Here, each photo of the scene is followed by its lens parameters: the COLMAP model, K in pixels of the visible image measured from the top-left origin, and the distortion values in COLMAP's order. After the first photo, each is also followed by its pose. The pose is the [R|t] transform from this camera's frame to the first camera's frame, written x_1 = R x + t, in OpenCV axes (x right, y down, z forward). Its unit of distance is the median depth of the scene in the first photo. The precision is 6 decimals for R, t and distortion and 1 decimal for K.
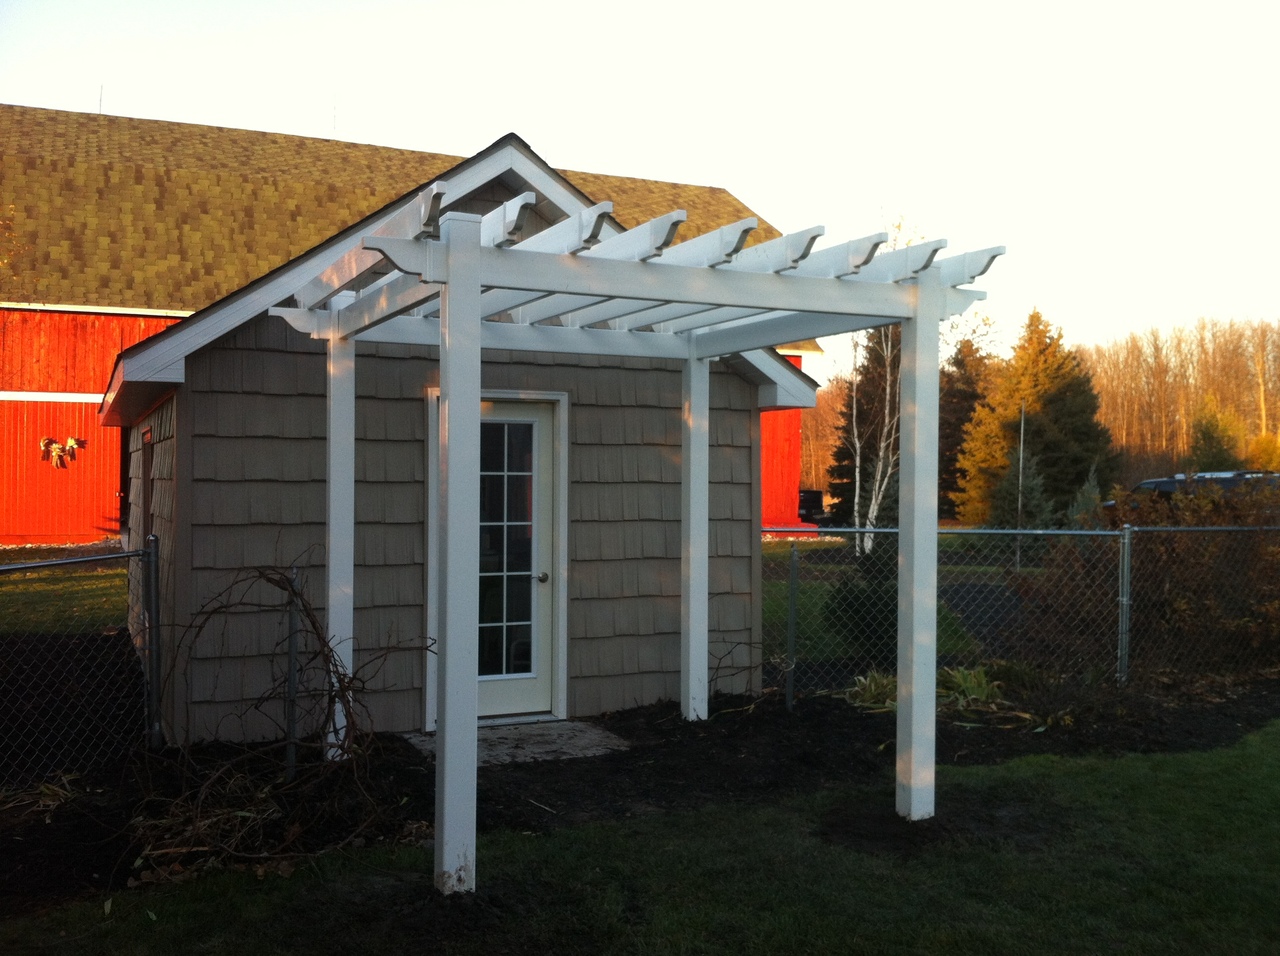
lens RADIAL K [[1208.0, 0, 640.0], [0, 1208.0, 478.0], [0, 0, 1]] dist [0.072156, -0.216488]
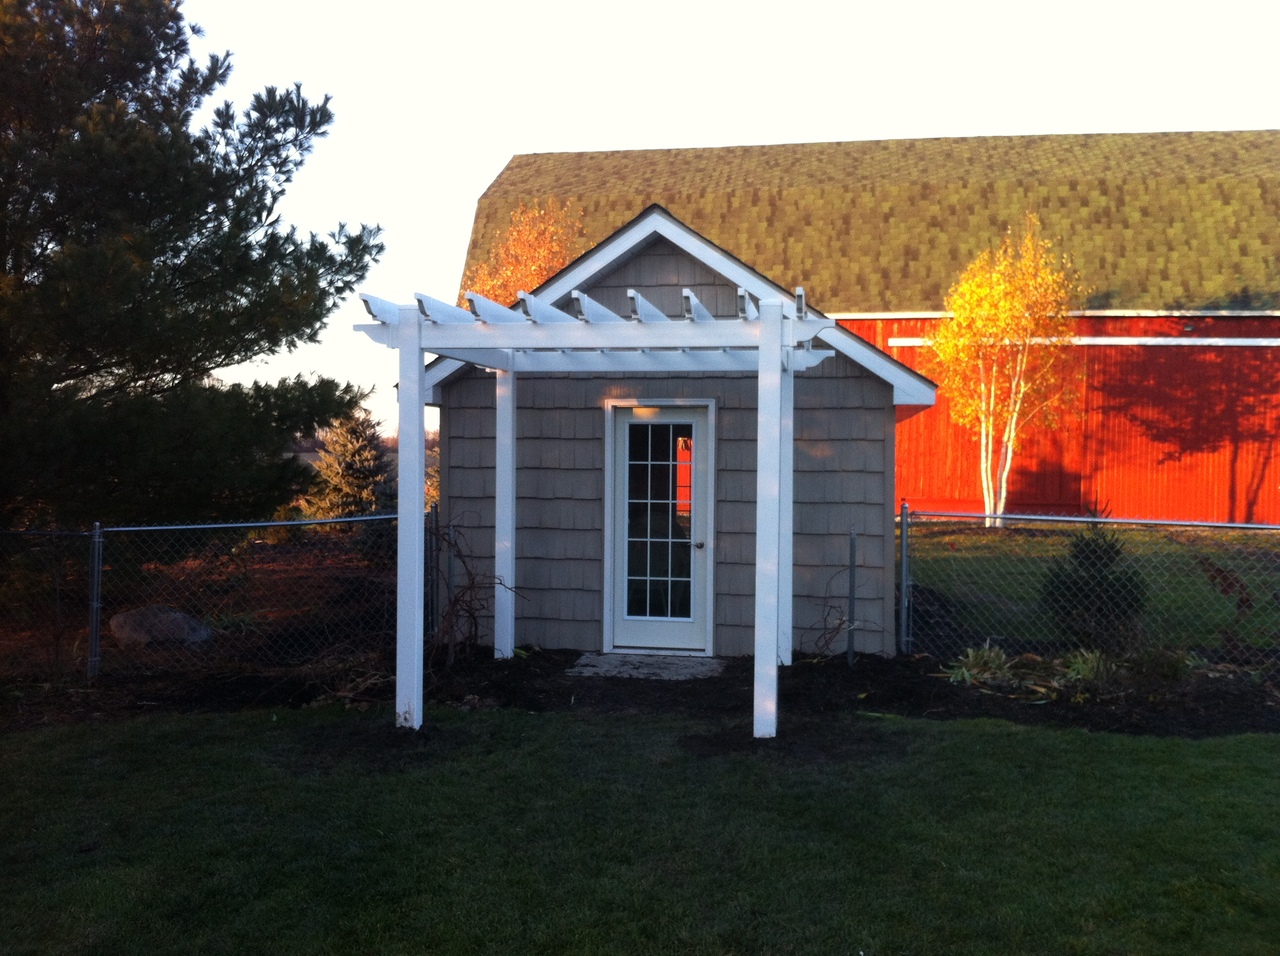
lens RADIAL K [[1208.0, 0, 640.0], [0, 1208.0, 478.0], [0, 0, 1]] dist [0.072156, -0.216488]
pose [[0.827113, 0.011519, -0.561918, 0.148094], [-0.001813, 0.999839, 0.017828, -0.002696], [0.562033, -0.013727, 0.827001, -0.022359]]
